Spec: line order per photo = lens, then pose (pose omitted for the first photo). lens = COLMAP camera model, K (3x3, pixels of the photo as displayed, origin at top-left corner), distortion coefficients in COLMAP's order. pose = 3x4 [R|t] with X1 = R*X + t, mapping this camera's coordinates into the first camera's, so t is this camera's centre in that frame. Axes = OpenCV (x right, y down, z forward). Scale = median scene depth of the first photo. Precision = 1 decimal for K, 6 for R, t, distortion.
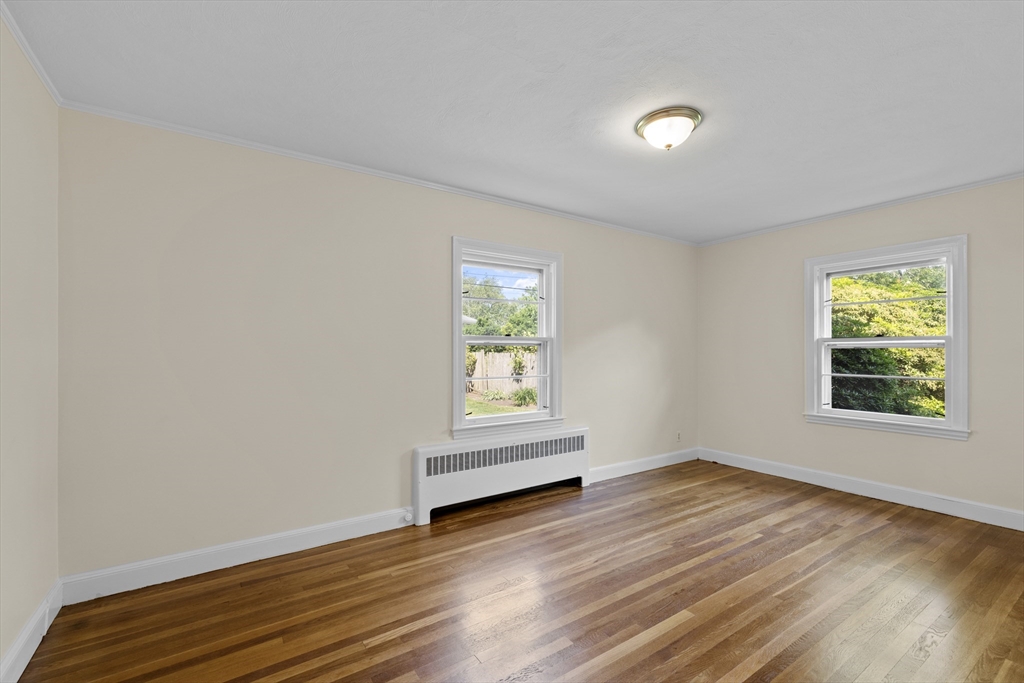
lens RADIAL K [[442.3, 0, 511.2], [0, 442.3, 344.2], [0, 0, 1]] dist [-0.000591, 0.000419]
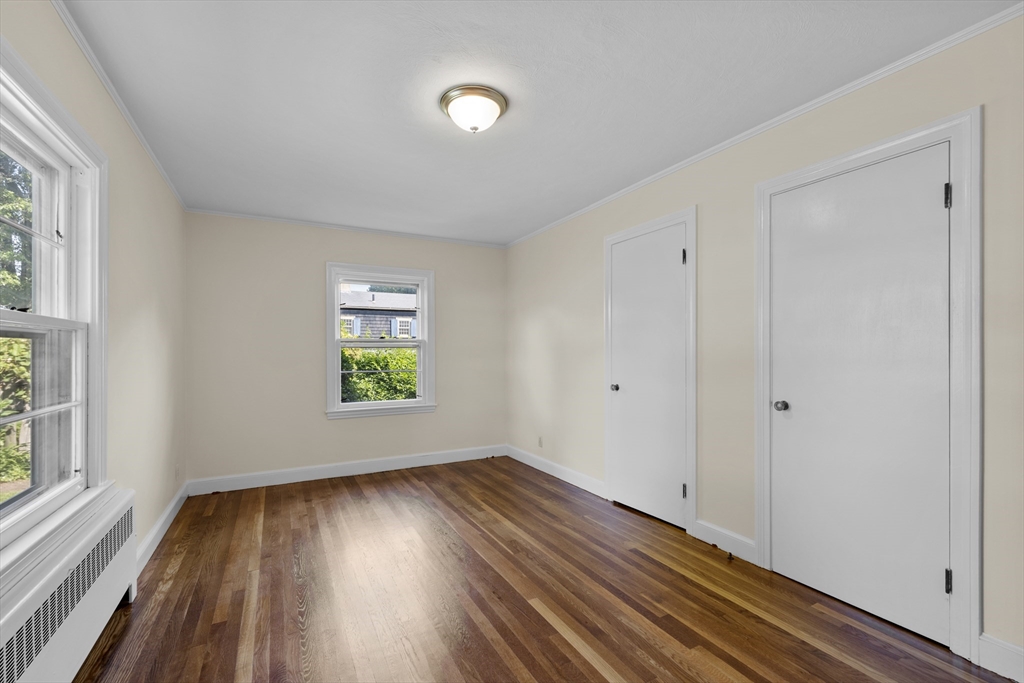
lens RADIAL K [[442.3, 0, 511.3], [0, 442.3, 351.0], [0, 0, 1]] dist [-0.000591, 0.000419]
pose [[0.097260, 0.001399, 0.995258, -0.359562], [-0.011796, 0.999930, -0.000253, 0.013364], [-0.995189, -0.011716, 0.097270, 0.540507]]
